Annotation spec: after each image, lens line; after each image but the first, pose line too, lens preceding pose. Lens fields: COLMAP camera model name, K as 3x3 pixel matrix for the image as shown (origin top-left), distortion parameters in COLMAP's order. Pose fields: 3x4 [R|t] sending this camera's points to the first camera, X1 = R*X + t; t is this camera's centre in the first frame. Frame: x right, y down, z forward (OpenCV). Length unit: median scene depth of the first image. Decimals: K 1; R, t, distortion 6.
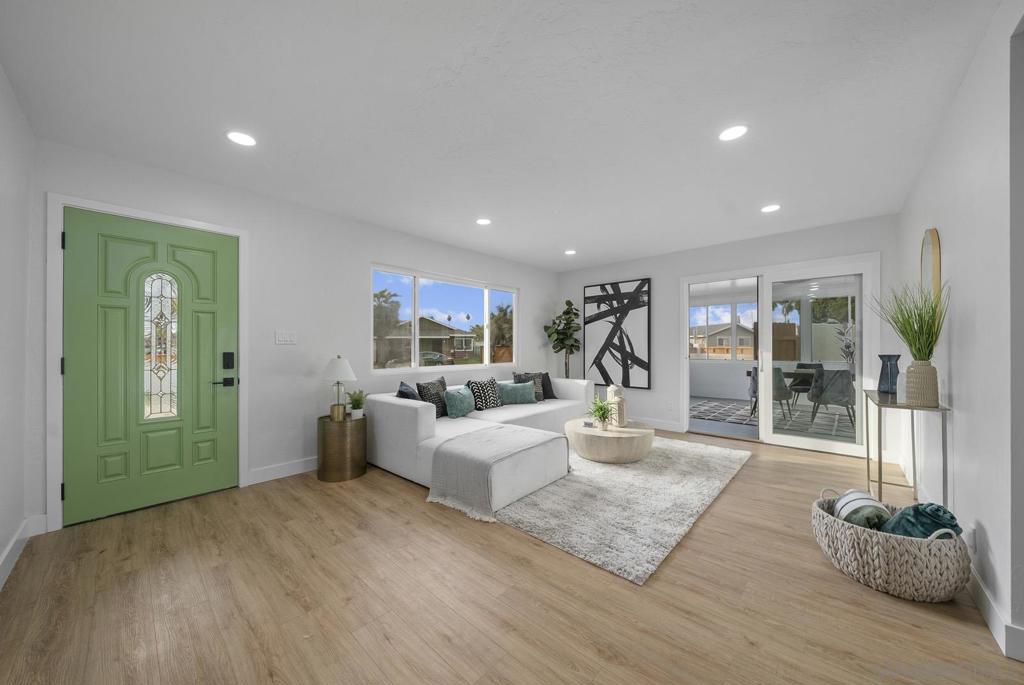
lens RADIAL K [[356.4, 0, 507.0], [0, 356.4, 342.0], [0, 0, 1]] dist [-0.001814, -0.000332]
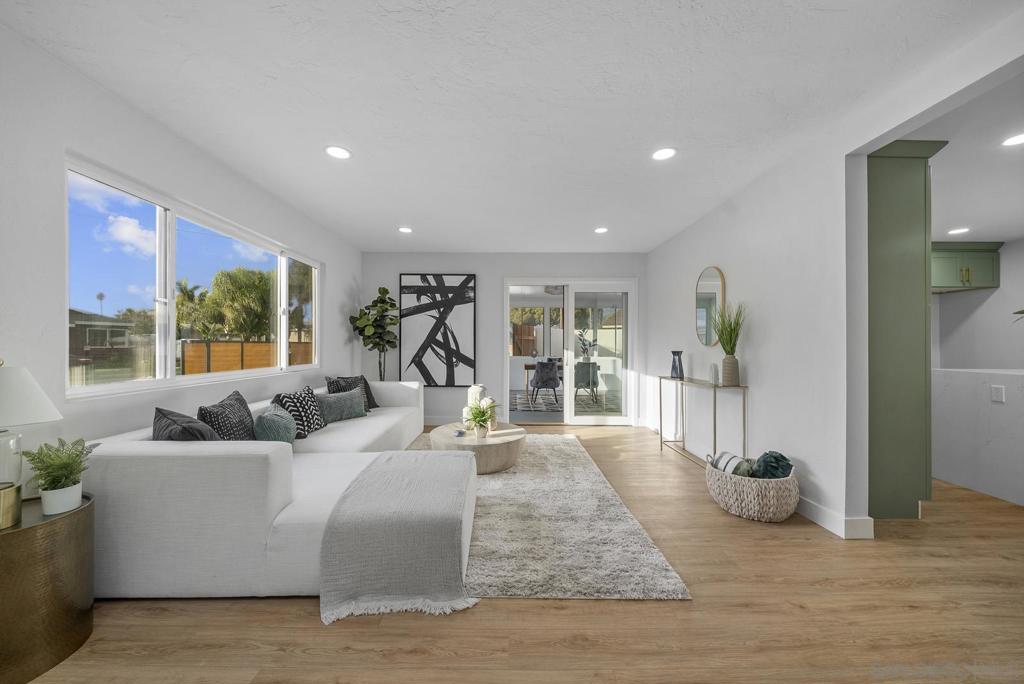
lens RADIAL K [[356.4, 0, 509.6], [0, 356.4, 342.4], [0, 0, 1]] dist [-0.001814, -0.000332]
pose [[0.733535, 0.012688, 0.679534, -0.249429], [-0.018859, 0.999821, 0.001690, 0.007151], [-0.679390, -0.014055, 0.733642, 0.262590]]
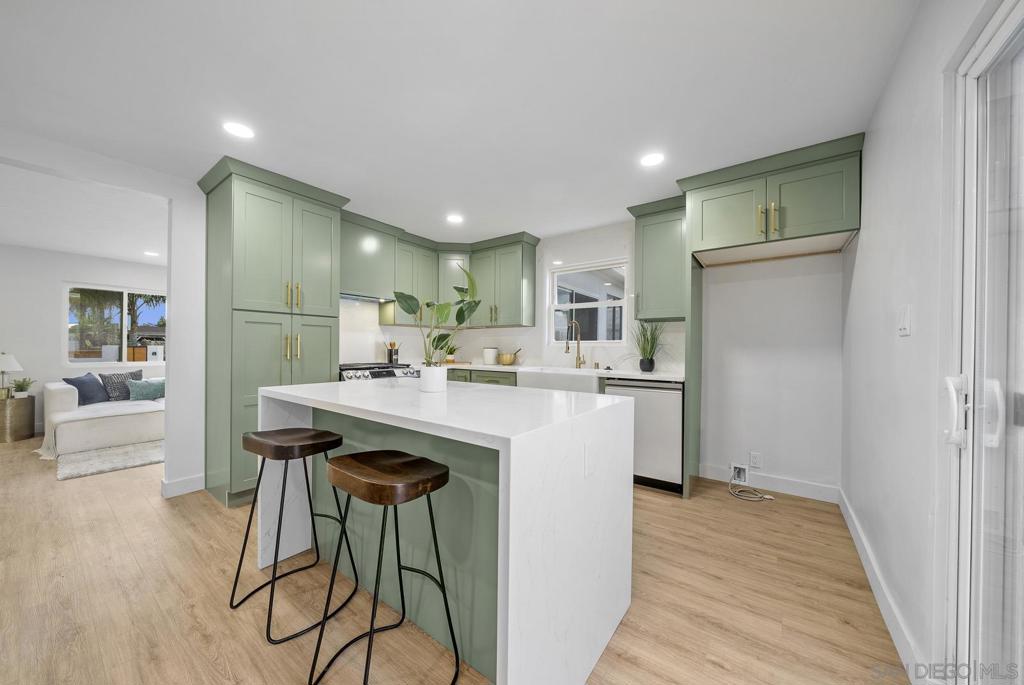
lens RADIAL K [[356.4, 0, 505.8], [0, 356.4, 345.4], [0, 0, 1]] dist [-0.001814, -0.000332]
pose [[0.995420, 0.008916, 0.095186, 1.009358], [-0.010225, 0.999860, 0.013267, -0.020451], [-0.095055, -0.014180, 0.995371, -0.413419]]
